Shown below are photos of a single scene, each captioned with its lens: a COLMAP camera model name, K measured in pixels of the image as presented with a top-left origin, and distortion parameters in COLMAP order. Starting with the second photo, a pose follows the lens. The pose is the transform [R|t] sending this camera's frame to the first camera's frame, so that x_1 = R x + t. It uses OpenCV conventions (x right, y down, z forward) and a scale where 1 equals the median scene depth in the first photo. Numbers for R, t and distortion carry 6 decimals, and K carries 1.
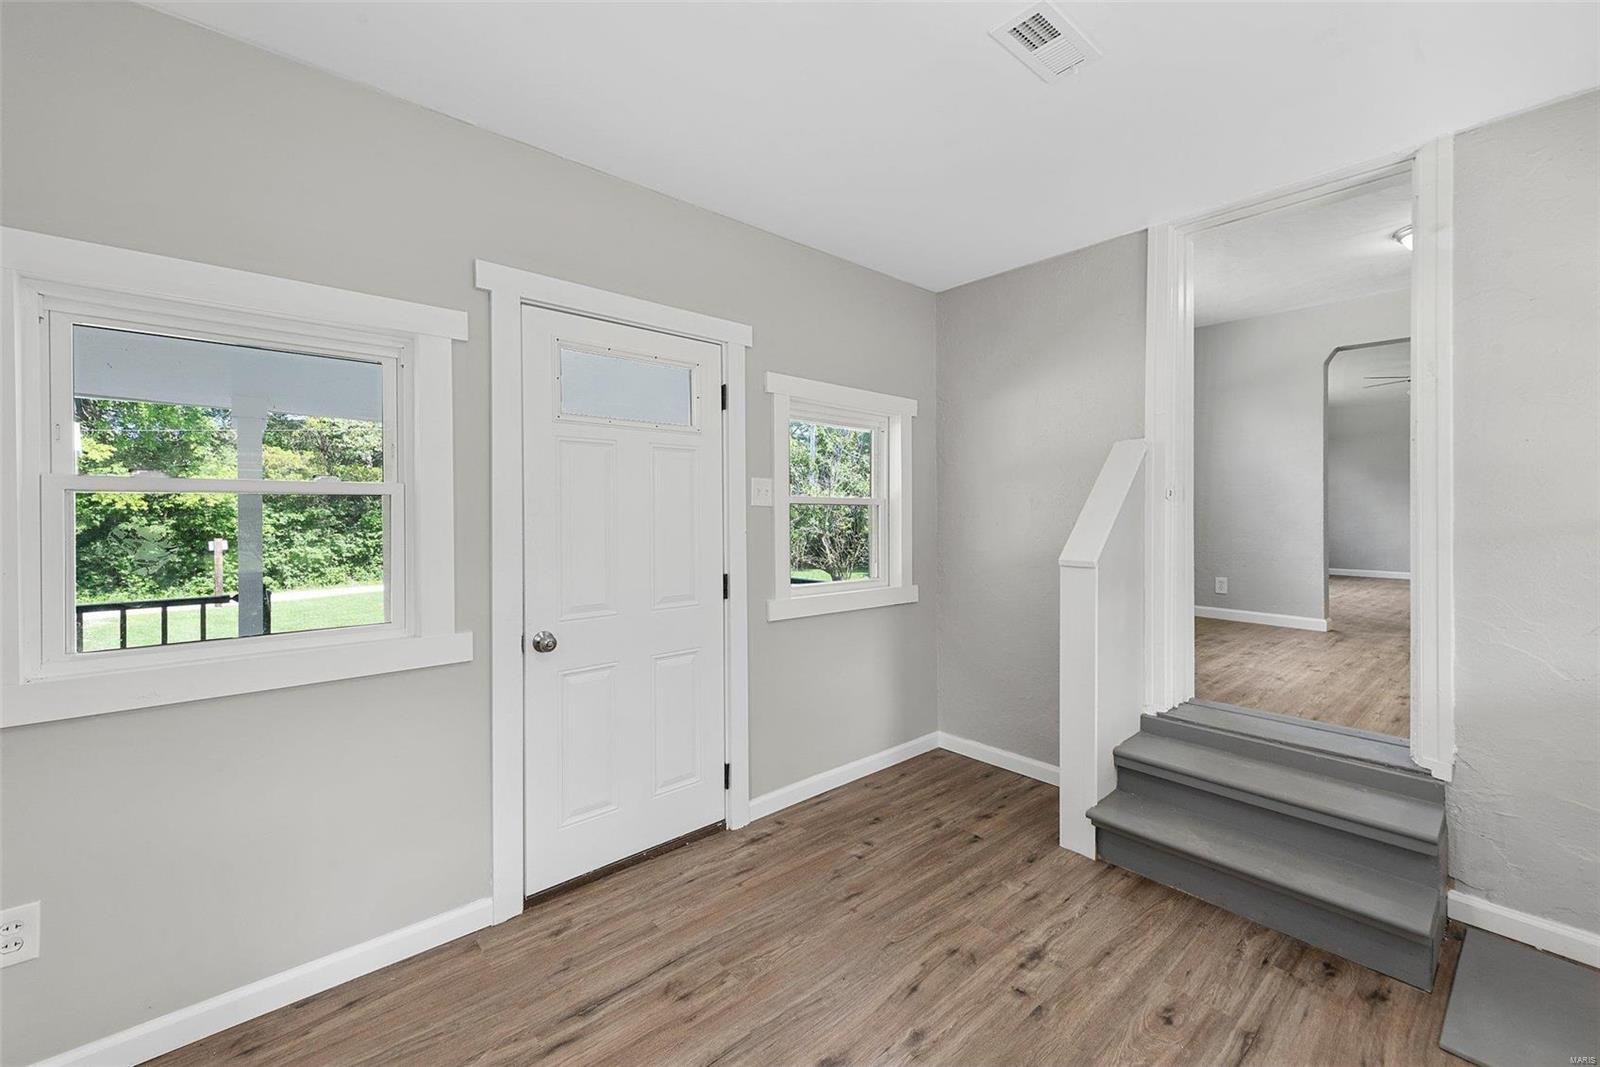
lens RADIAL K [[641.2, 0, 795.8], [0, 641.2, 528.0], [0, 0, 1]] dist [0.017953, -0.004781]
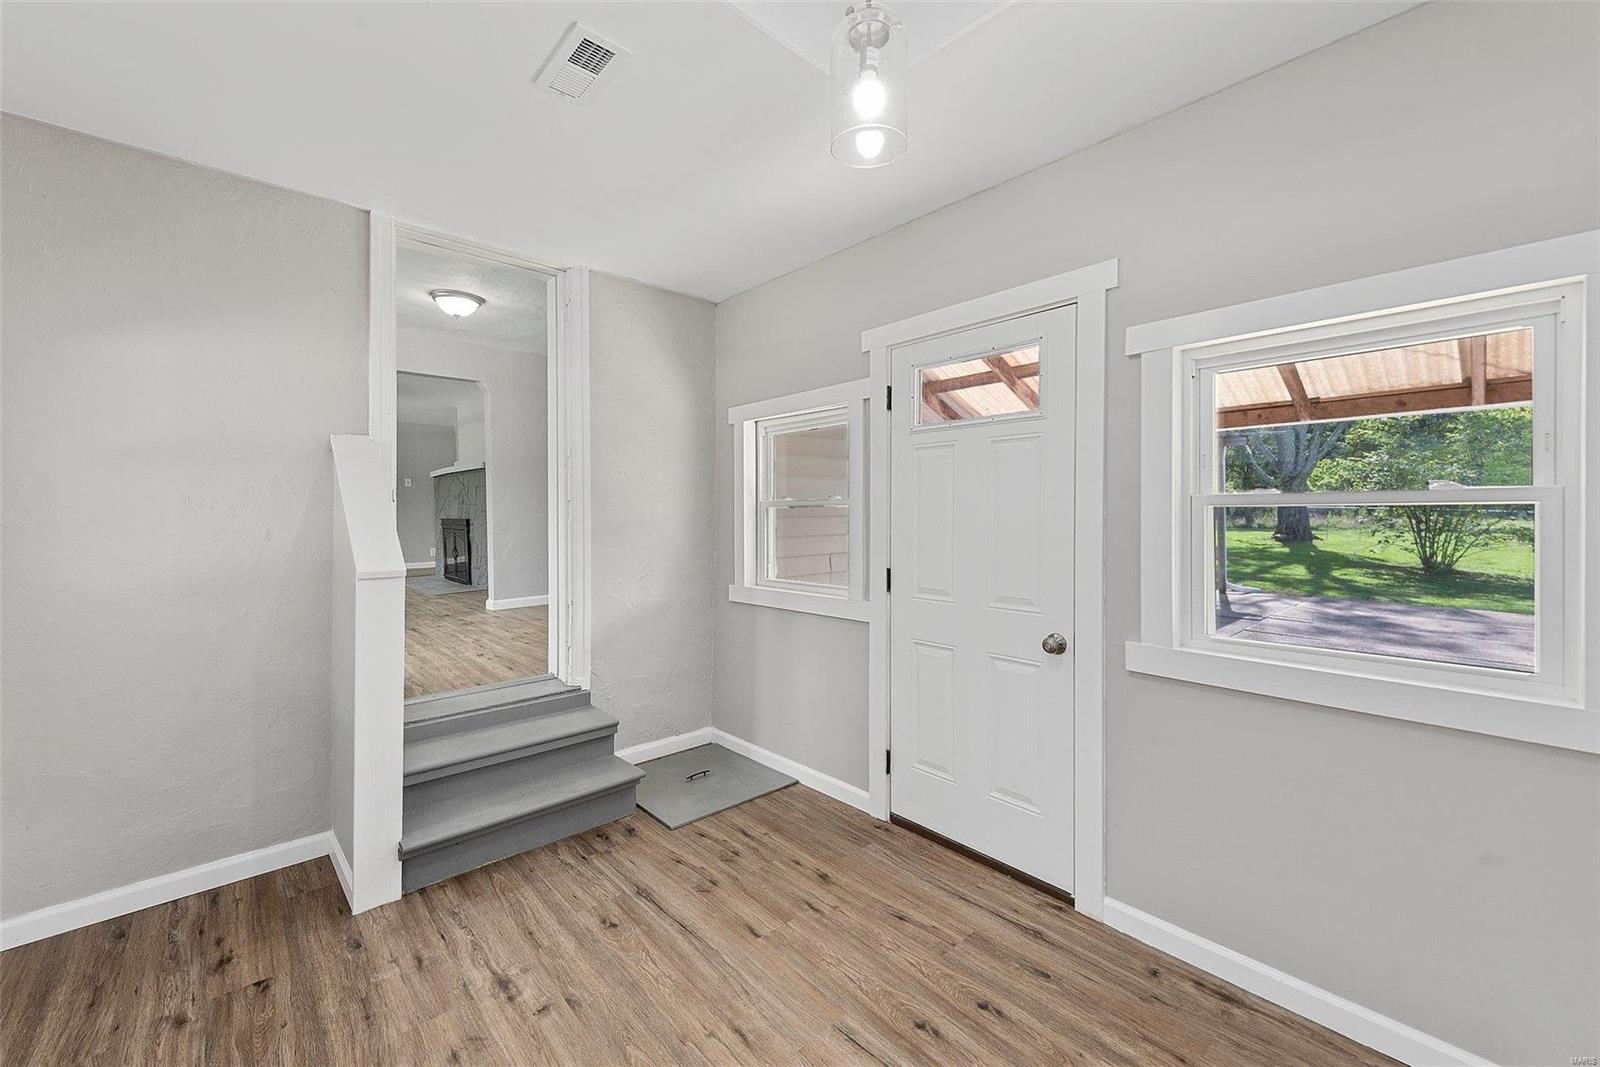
lens RADIAL K [[641.1, 0, 797.3], [0, 641.1, 520.8], [0, 0, 1]] dist [0.013500, -0.004832]
pose [[-0.007909, -0.010321, 0.999915, -0.504449], [0.034956, 0.999333, 0.010592, -0.003335], [-0.999358, 0.035036, -0.007543, 0.503998]]
